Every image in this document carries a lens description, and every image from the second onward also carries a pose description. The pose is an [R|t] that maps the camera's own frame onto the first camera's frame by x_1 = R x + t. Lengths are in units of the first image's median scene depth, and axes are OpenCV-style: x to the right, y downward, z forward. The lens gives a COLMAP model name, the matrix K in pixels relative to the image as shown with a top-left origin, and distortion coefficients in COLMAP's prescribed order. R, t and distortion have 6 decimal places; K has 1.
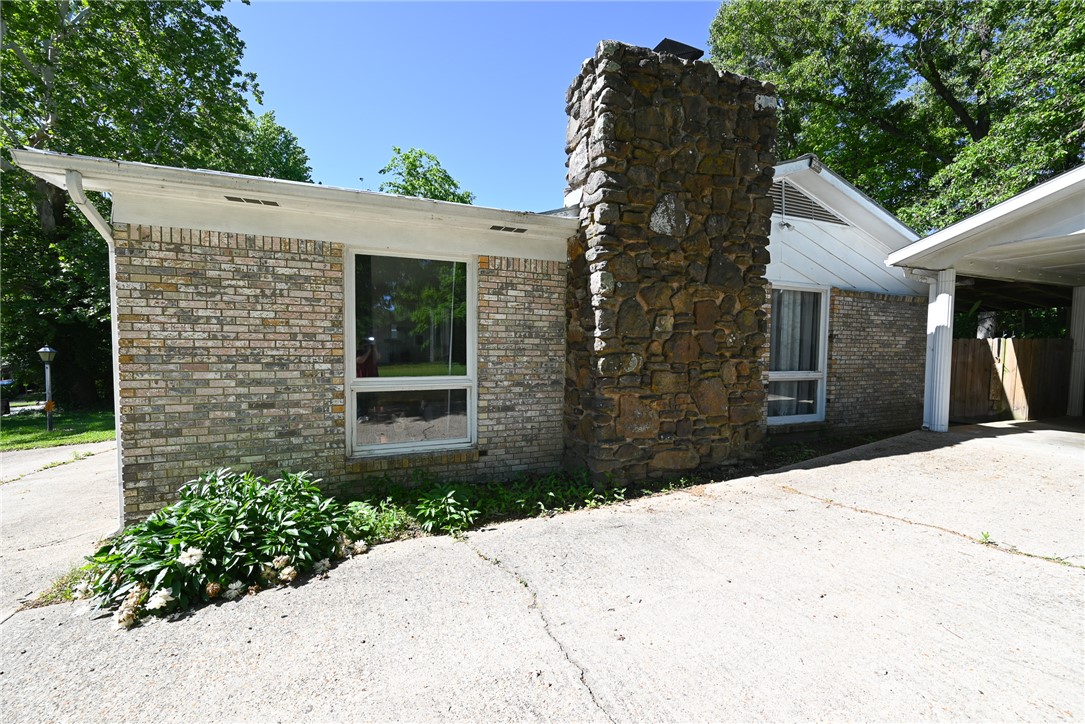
lens RADIAL K [[430.6, 0, 545.1], [0, 430.6, 362.3], [0, 0, 1]] dist [-0.002554, -0.000164]
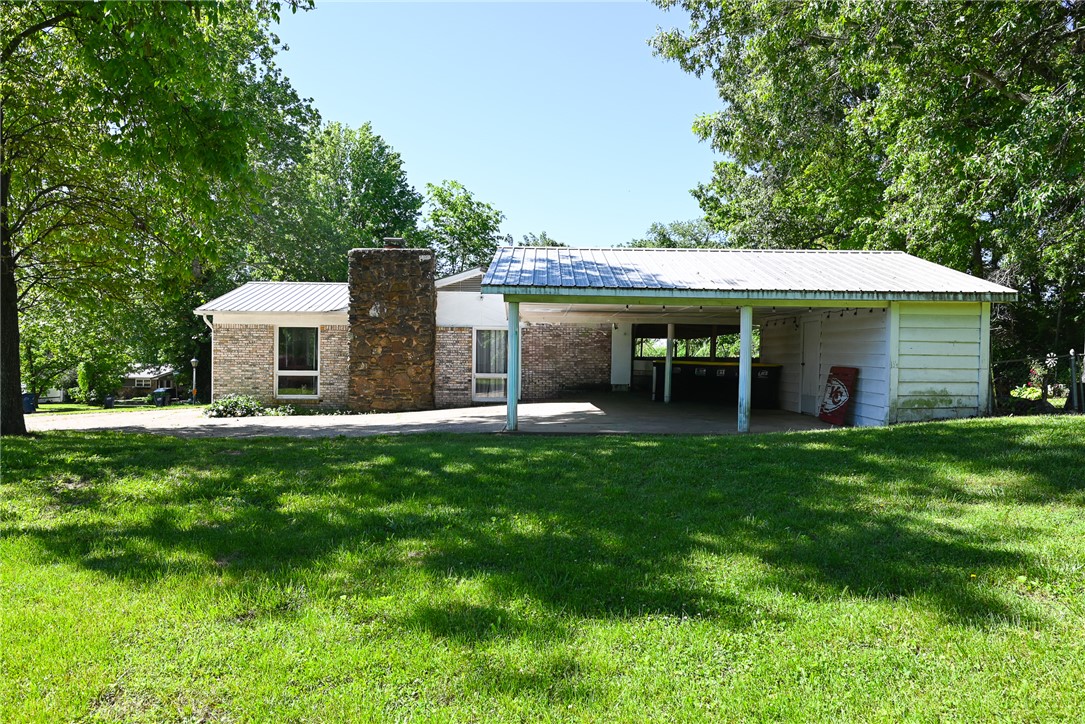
lens RADIAL K [[665.6, 0, 541.2], [0, 665.6, 361.3], [0, 0, 1]] dist [-0.001070, -0.000101]
pose [[0.932420, 0.003406, -0.361360, 2.692460], [-0.017609, 0.999196, -0.036018, 0.100176], [0.360946, 0.039947, 0.931731, -2.399054]]
